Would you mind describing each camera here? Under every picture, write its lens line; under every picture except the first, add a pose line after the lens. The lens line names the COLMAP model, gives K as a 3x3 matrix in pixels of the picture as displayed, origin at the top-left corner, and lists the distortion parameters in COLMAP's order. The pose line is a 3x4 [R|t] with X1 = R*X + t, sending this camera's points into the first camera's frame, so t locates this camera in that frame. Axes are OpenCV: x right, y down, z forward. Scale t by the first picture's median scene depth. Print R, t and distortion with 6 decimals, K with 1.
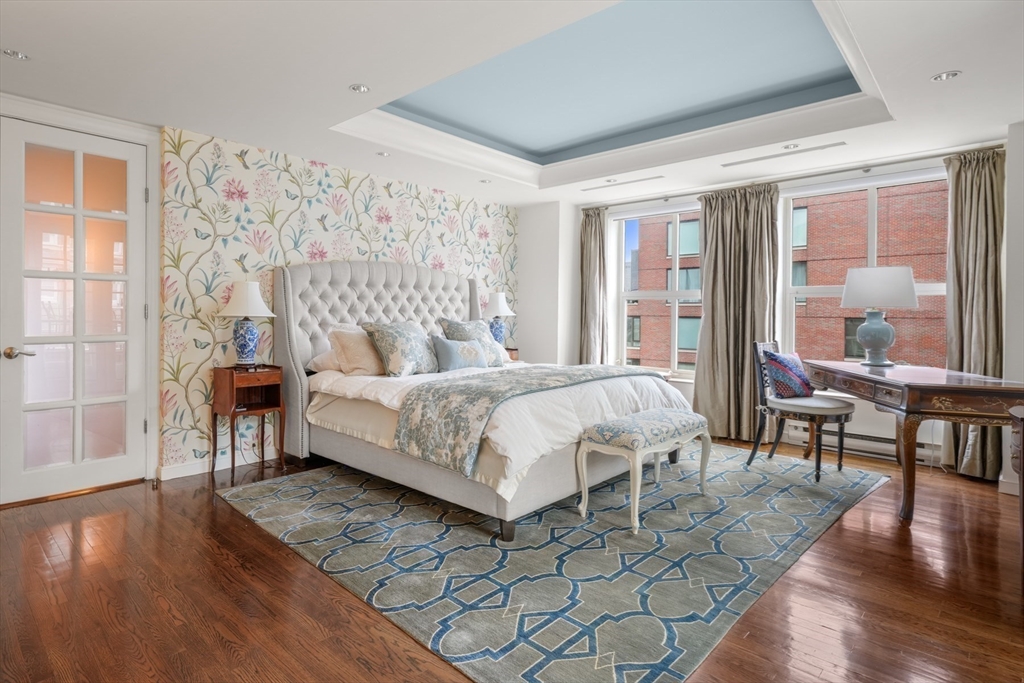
lens RADIAL K [[587.8, 0, 512.0], [0, 587.8, 341.5], [0, 0, 1]] dist [-0.003069, -0.000401]
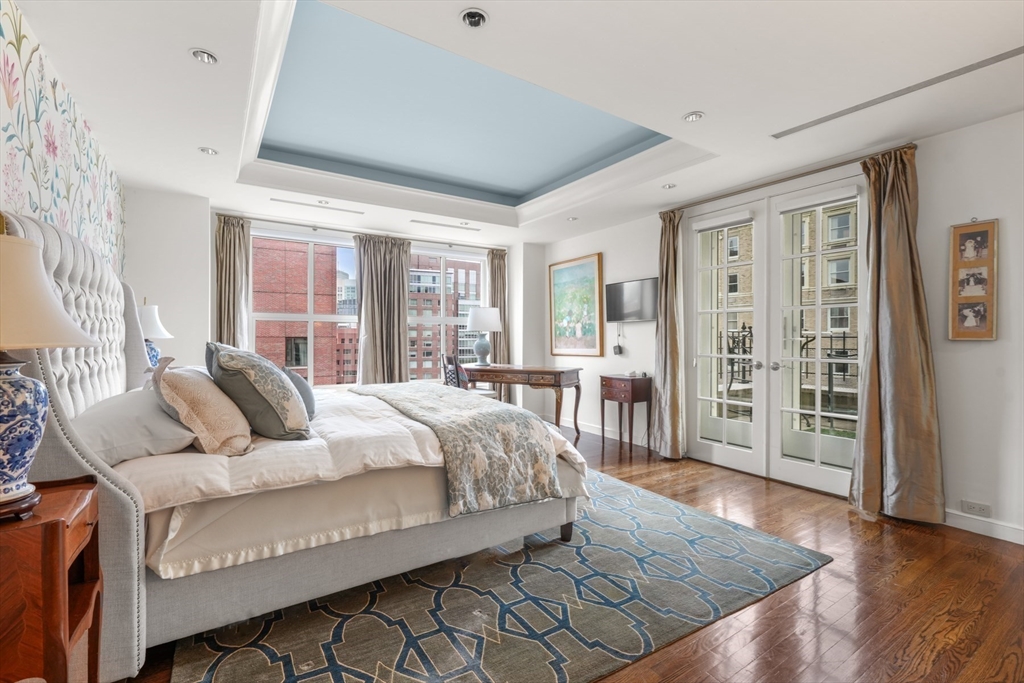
lens RADIAL K [[450.3, 0, 501.5], [0, 450.3, 338.5], [0, 0, 1]] dist [0.001687, 0.000151]
pose [[0.222800, -0.010826, 0.974804, -0.683263], [0.040704, 0.999170, 0.001793, -0.041396], [-0.974014, 0.039279, 0.223056, 0.723517]]
